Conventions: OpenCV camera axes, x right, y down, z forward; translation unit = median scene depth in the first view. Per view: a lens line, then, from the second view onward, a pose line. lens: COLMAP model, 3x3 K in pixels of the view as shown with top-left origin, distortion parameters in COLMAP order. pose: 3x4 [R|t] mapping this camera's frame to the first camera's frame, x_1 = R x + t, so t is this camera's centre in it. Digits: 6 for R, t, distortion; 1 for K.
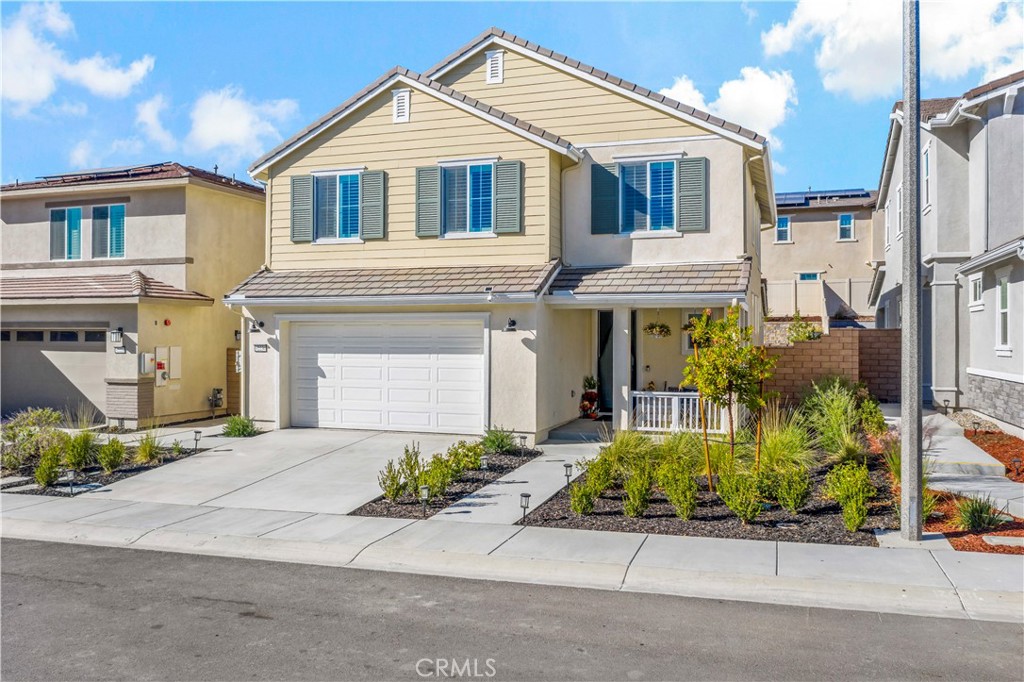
lens RADIAL K [[795.9, 0, 512.0], [0, 795.9, 341.0], [0, 0, 1]] dist [-0.018475, -0.000477]
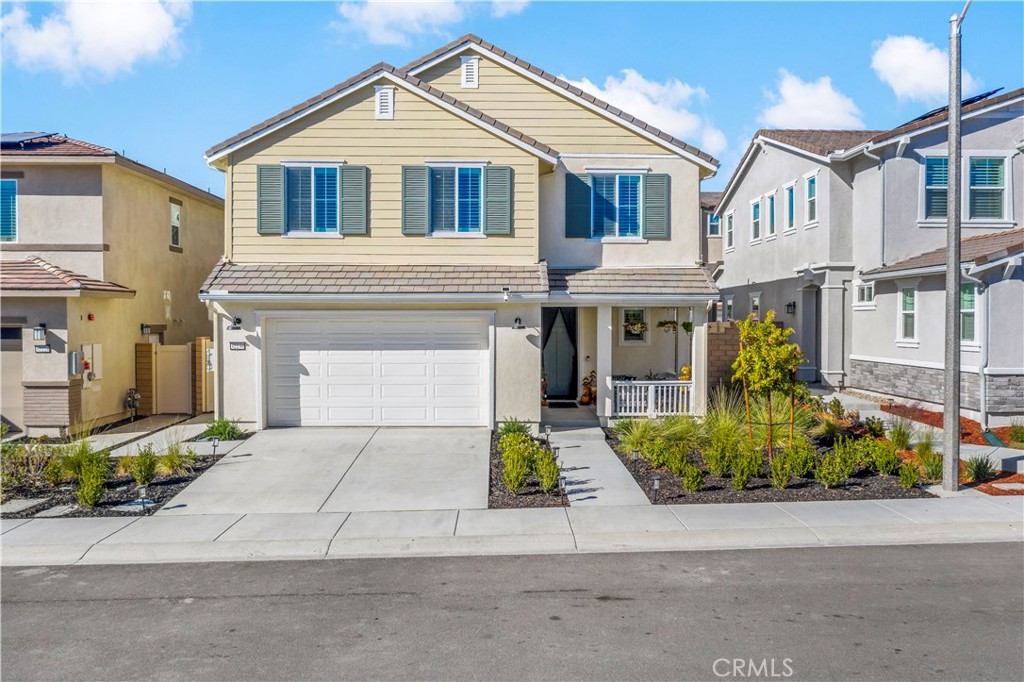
lens RADIAL K [[795.9, 0, 512.0], [0, 795.9, 341.0], [0, 0, 1]] dist [-0.018475, -0.000477]
pose [[0.942315, -0.011285, 0.334538, -0.342361], [0.003235, 0.999692, 0.024608, -0.020204], [-0.334713, -0.022106, 0.942061, -0.004425]]
